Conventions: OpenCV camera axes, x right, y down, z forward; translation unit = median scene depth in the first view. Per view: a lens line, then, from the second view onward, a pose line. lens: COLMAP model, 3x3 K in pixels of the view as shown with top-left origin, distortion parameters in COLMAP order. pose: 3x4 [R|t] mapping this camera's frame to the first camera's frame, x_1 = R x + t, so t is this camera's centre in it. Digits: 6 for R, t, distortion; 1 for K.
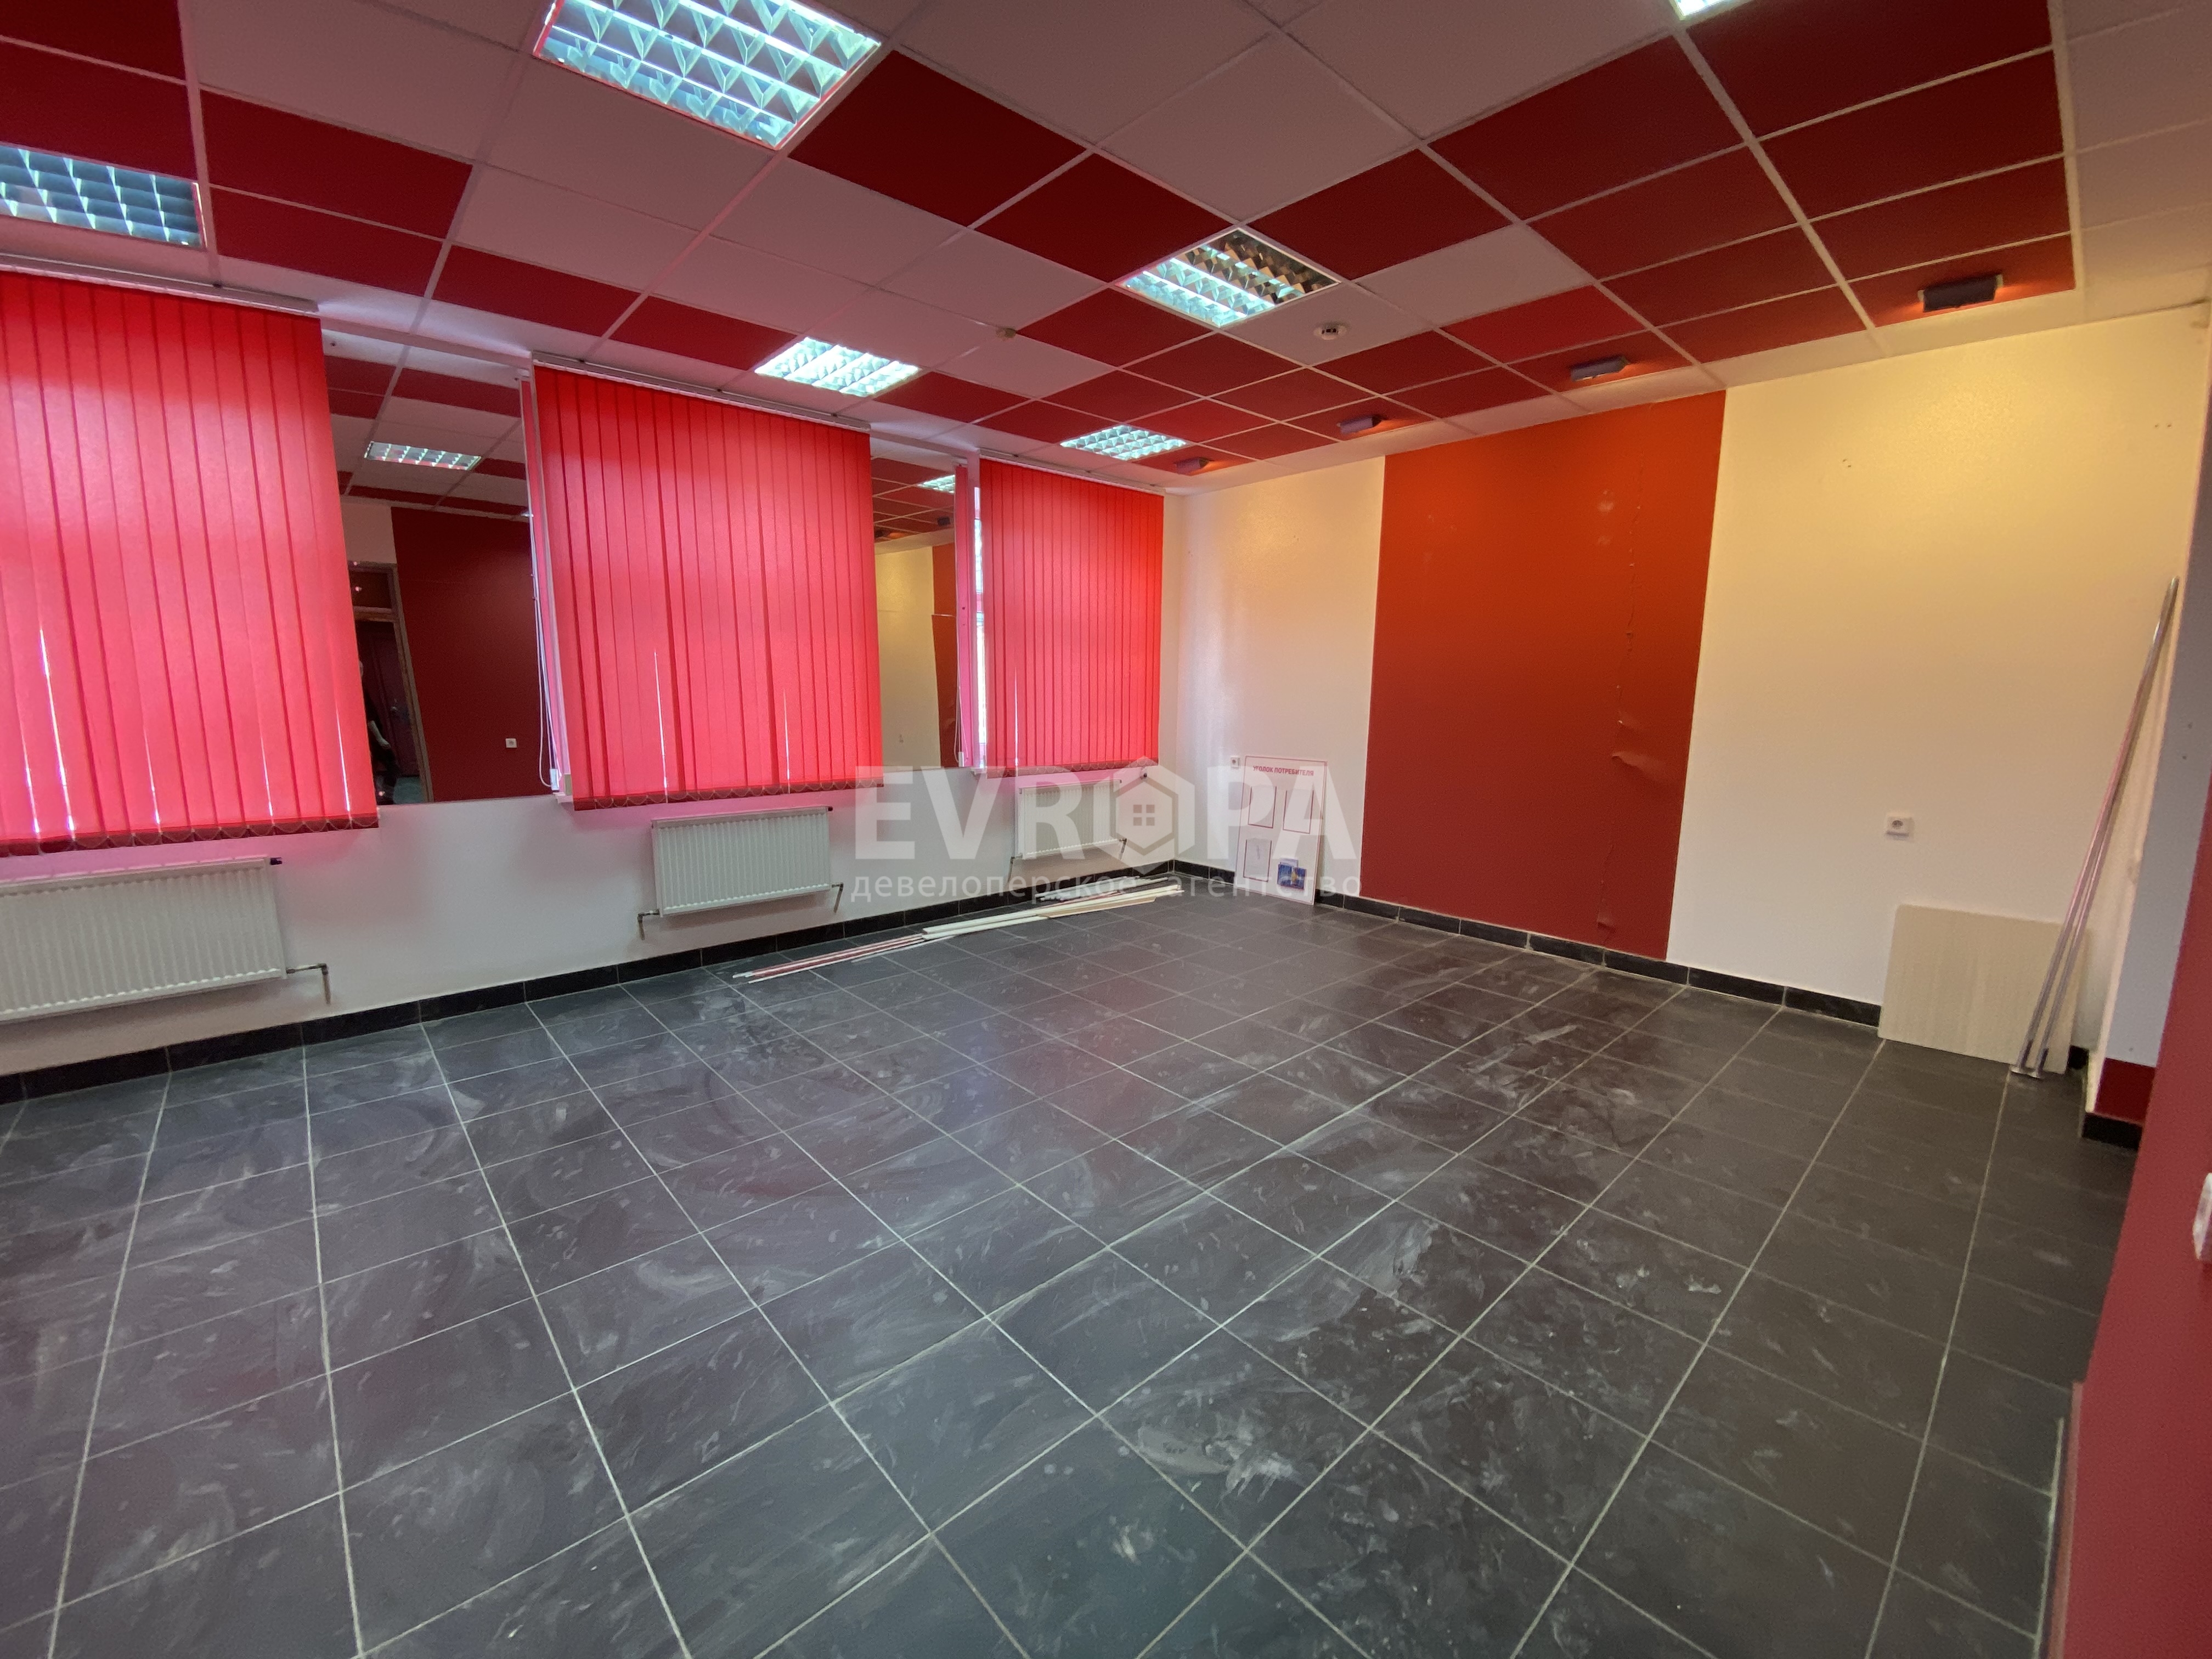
lens RADIAL K [[892.9, 0, 1106.0], [0, 892.9, 829.5], [0, 0, 1]] dist [0.024680, -0.022326]
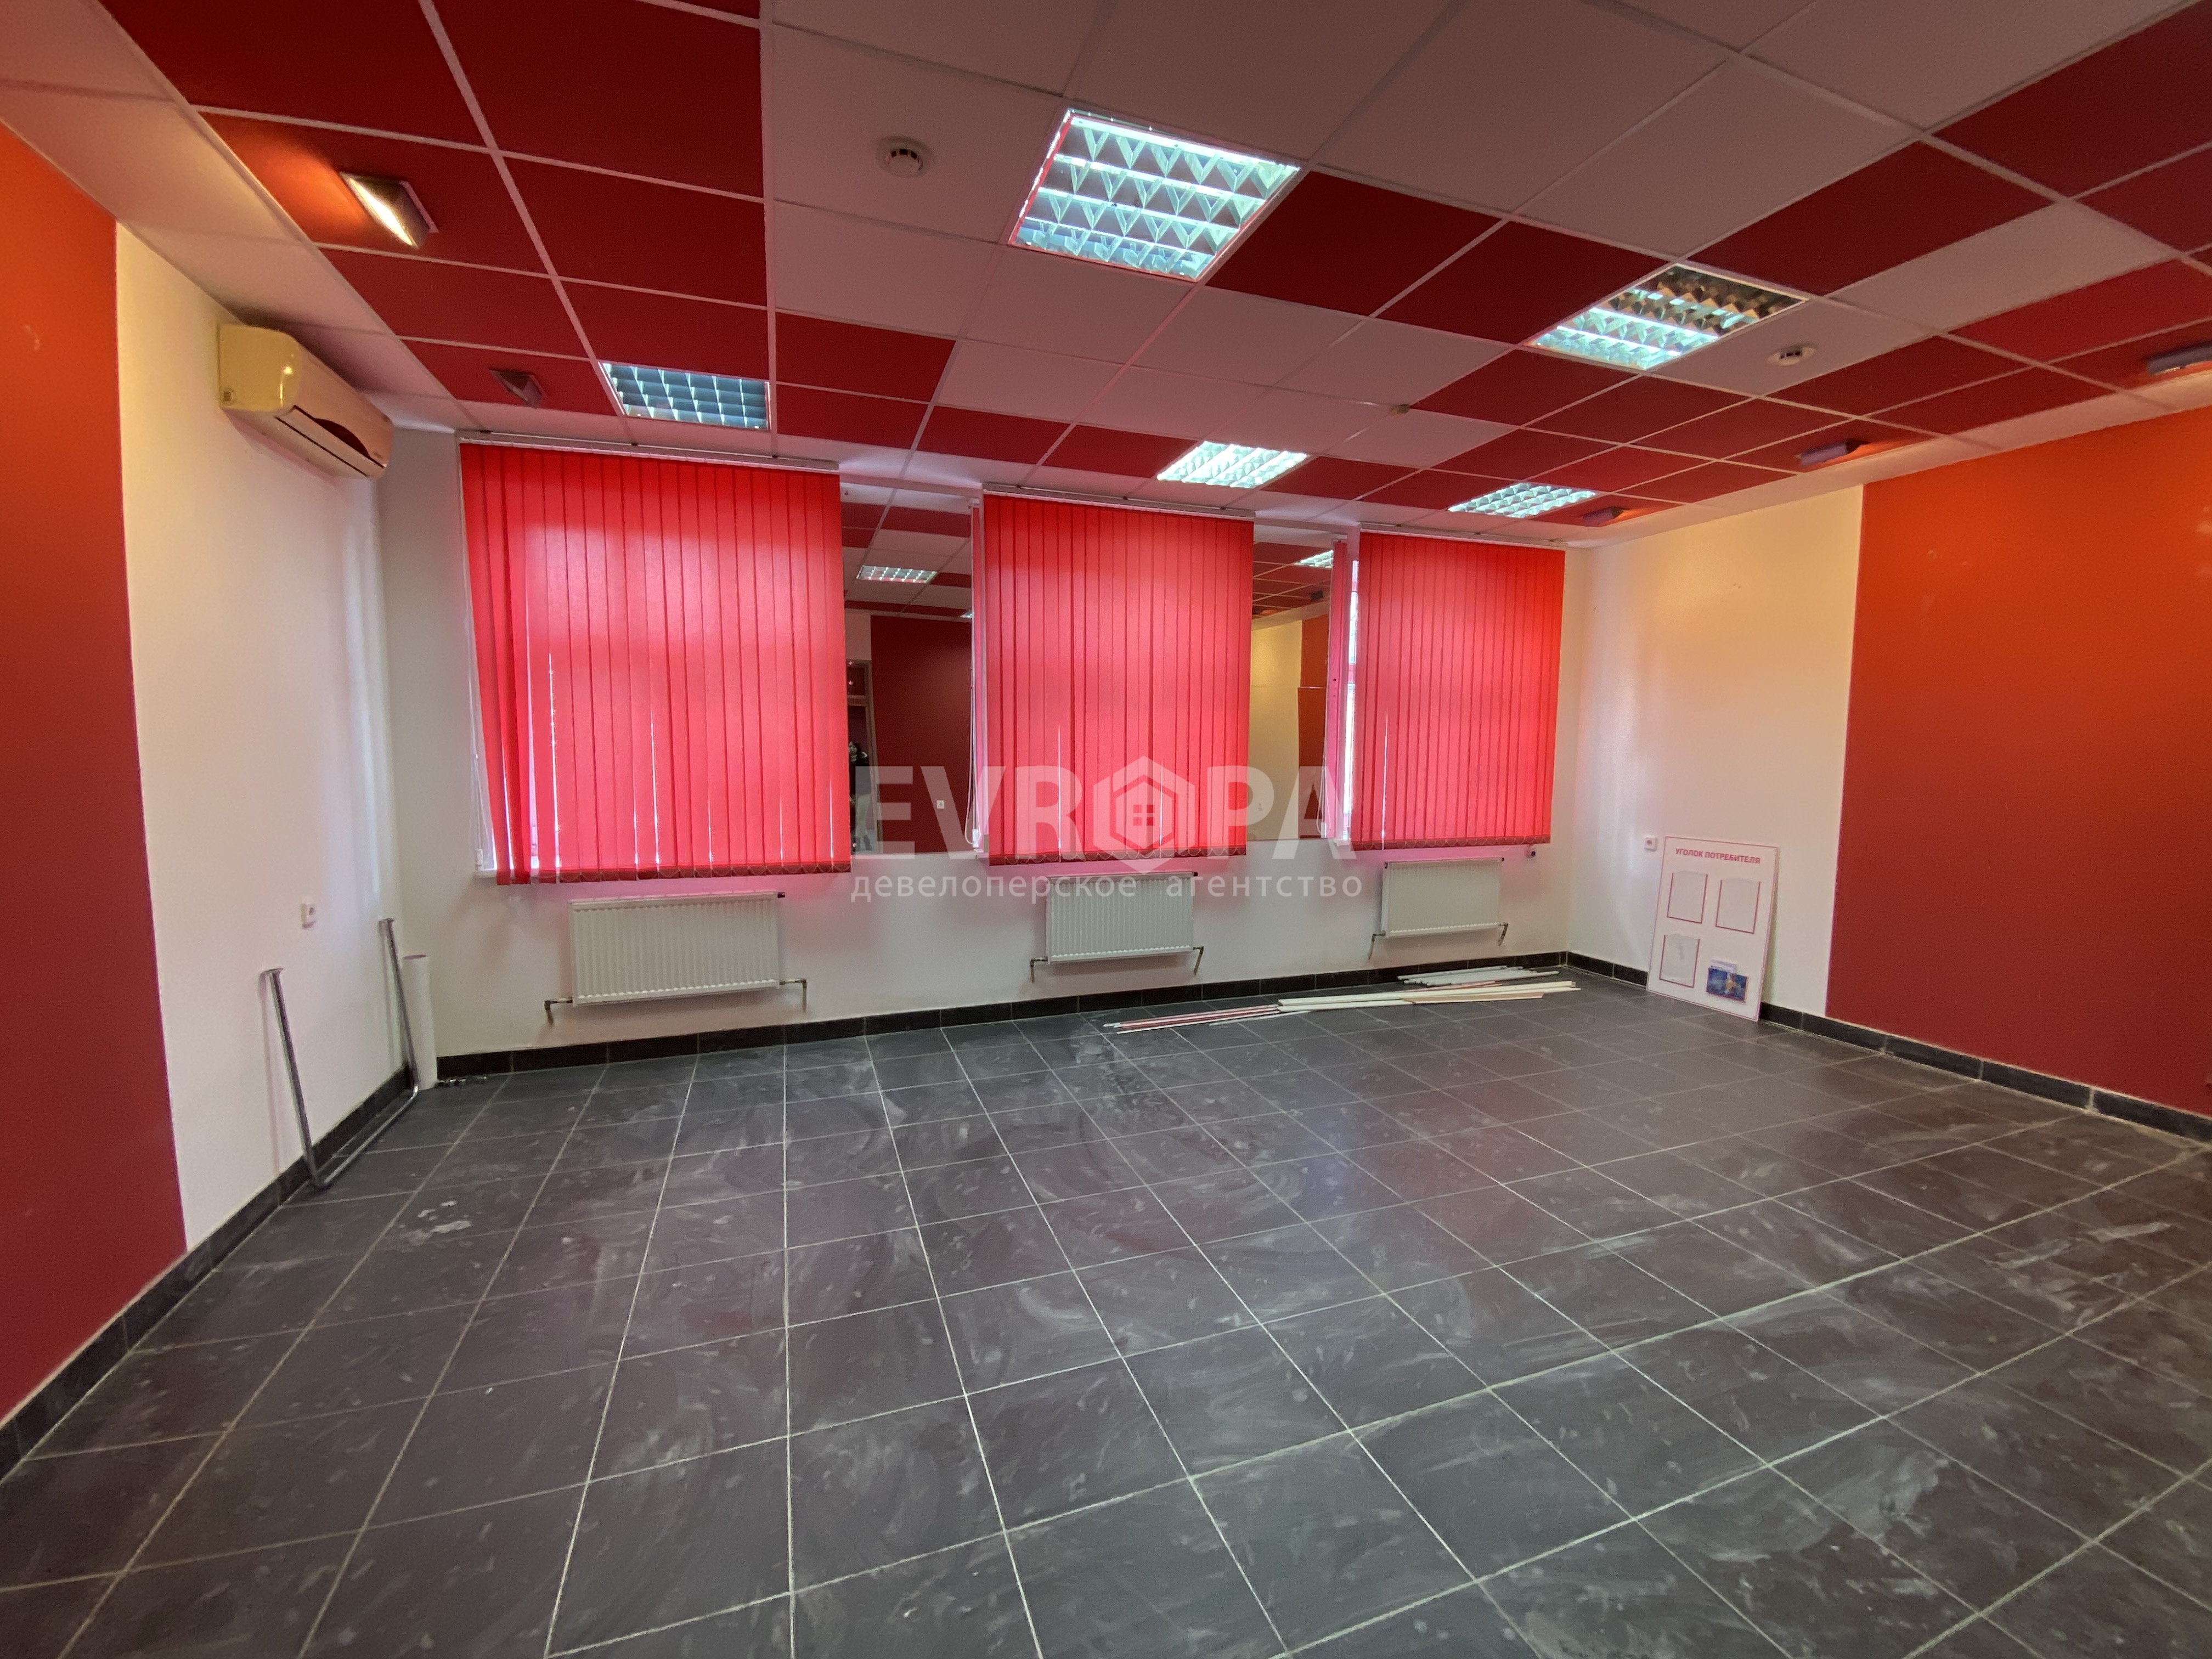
lens RADIAL K [[892.9, 0, 1106.0], [0, 892.9, 829.5], [0, 0, 1]] dist [0.024680, -0.022326]
pose [[0.925897, 0.032065, -0.376412, -0.025197], [-0.059375, 0.996360, -0.061173, -0.008244], [0.373080, 0.078989, 0.924431, -0.009697]]
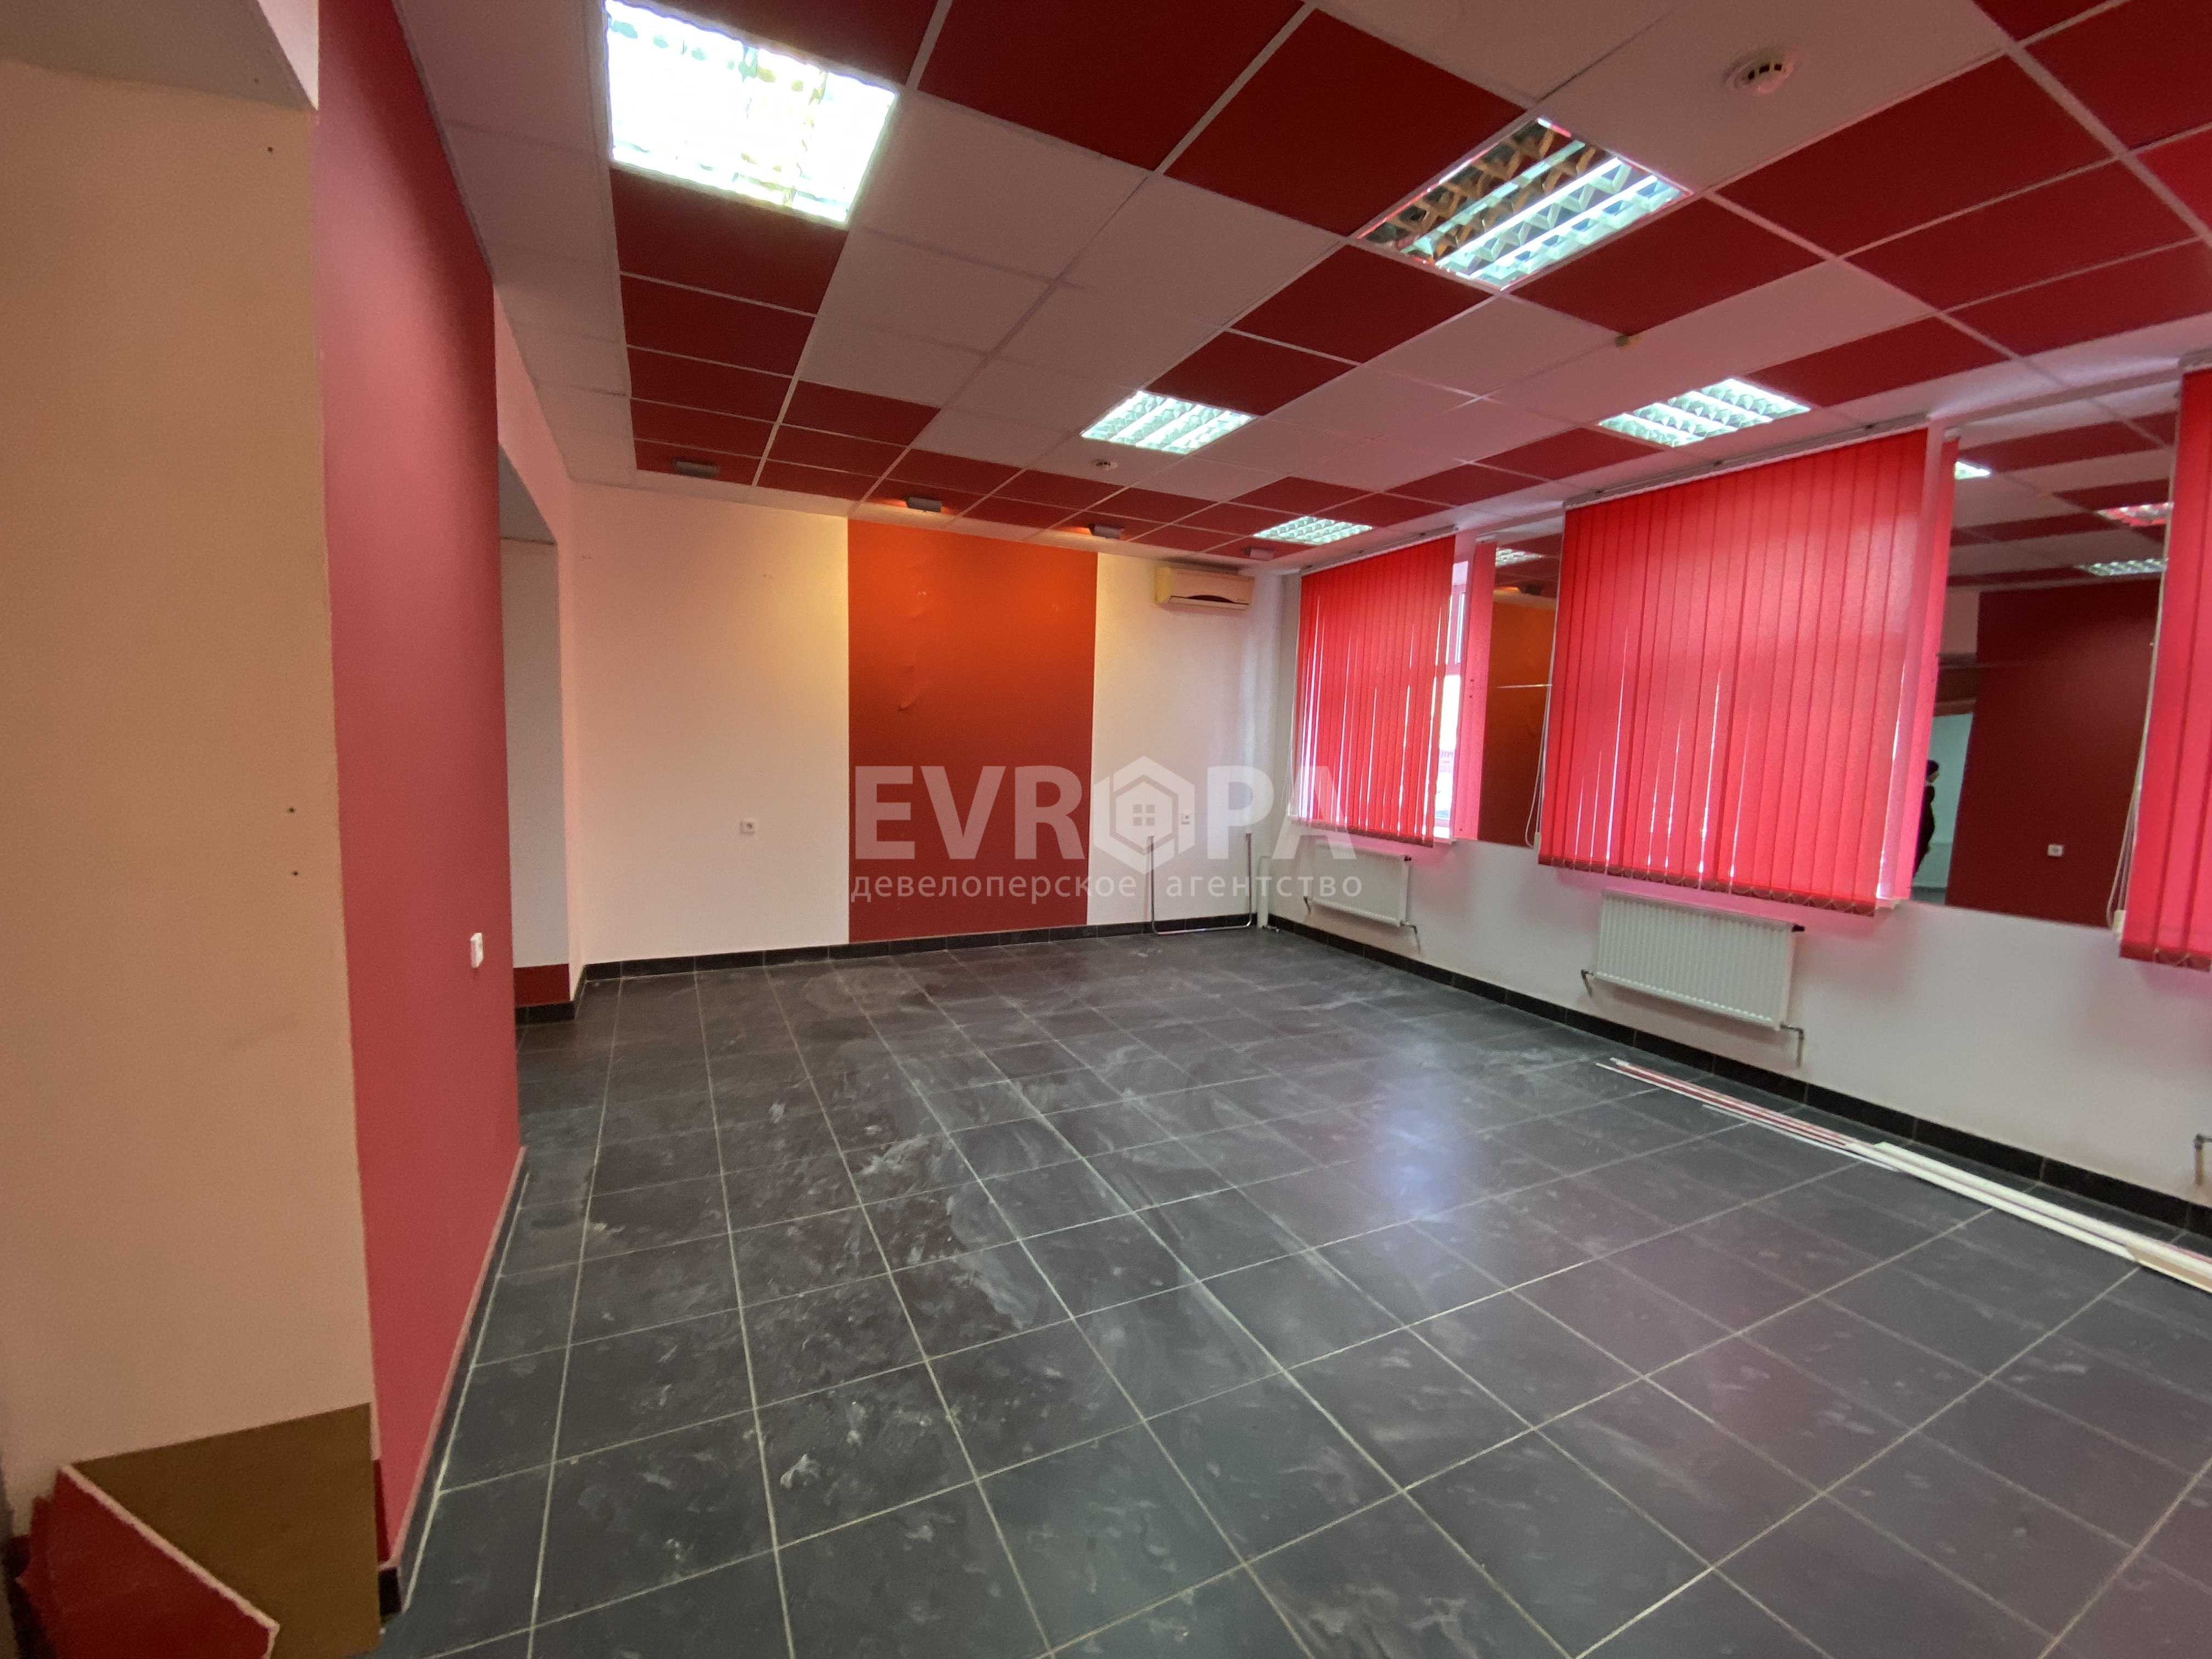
lens RADIAL K [[888.7, 0, 1097.3], [0, 888.7, 818.5], [0, 0, 1]] dist [0.000672, -0.000034]
pose [[-0.281881, 0.070395, -0.956863, 0.975192], [-0.189957, 0.973468, 0.127576, -0.161871], [0.940457, 0.217724, -0.261031, 0.992134]]
